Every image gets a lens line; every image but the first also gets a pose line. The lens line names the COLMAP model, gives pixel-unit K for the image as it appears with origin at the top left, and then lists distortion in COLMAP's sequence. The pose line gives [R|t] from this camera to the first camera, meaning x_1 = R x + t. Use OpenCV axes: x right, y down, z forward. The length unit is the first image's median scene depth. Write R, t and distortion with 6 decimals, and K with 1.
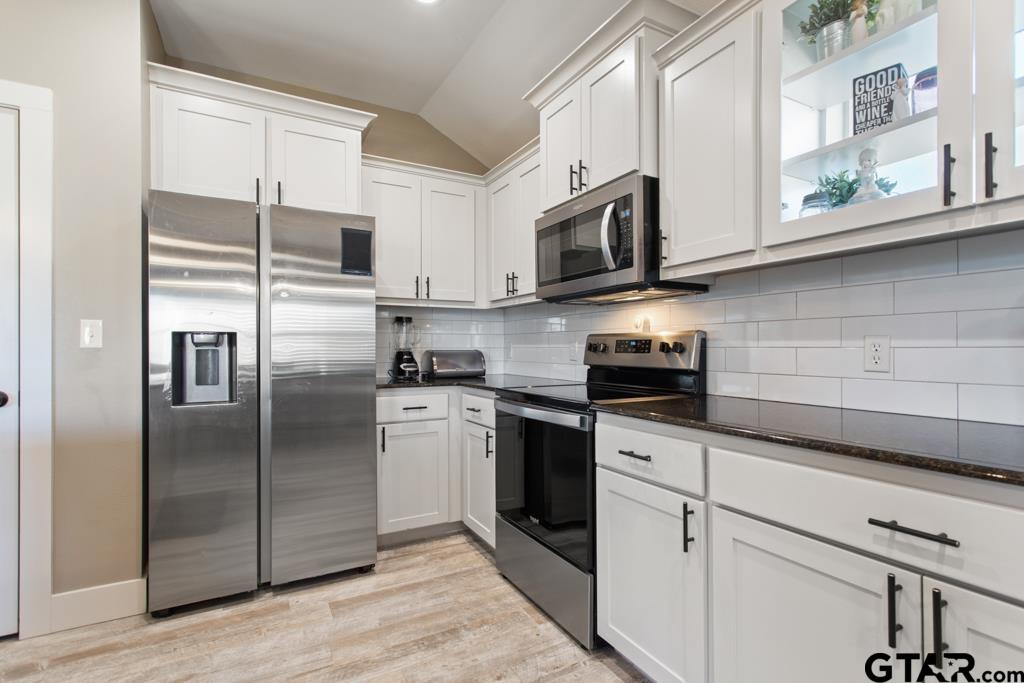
lens RADIAL K [[491.0, 0, 513.5], [0, 491.0, 346.5], [0, 0, 1]] dist [0.004618, 0.000439]
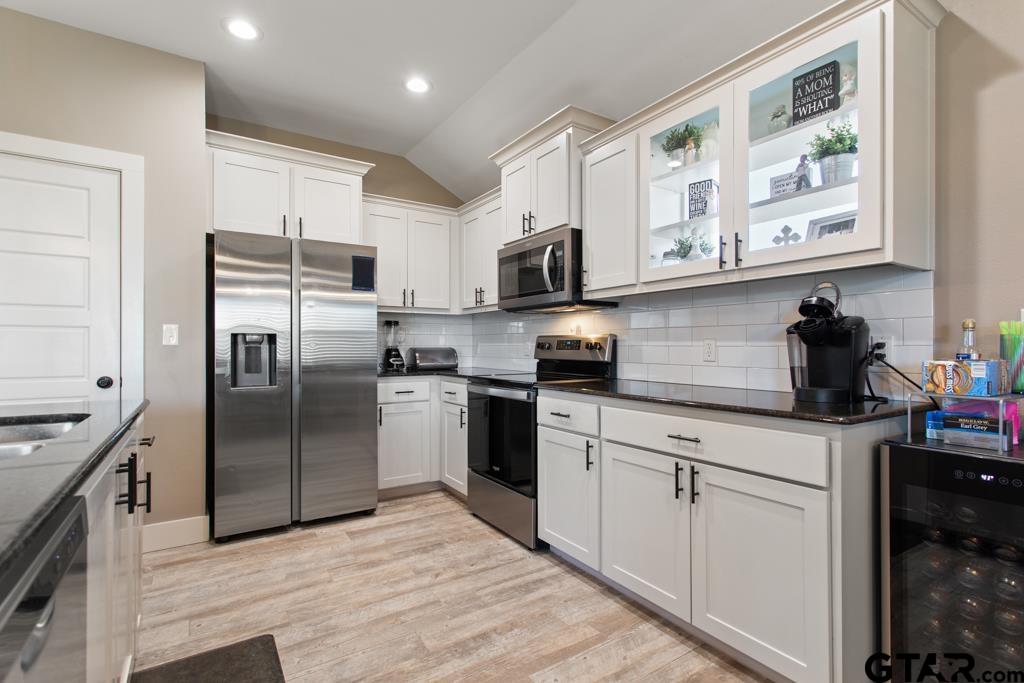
lens RADIAL K [[491.0, 0, 513.7], [0, 491.0, 344.8], [0, 0, 1]] dist [0.004618, 0.000439]
pose [[0.997323, 0.002623, 0.073078, -0.011738], [-0.002665, 0.999996, 0.000484, -0.001222], [-0.073076, -0.000677, 0.997326, -0.414824]]
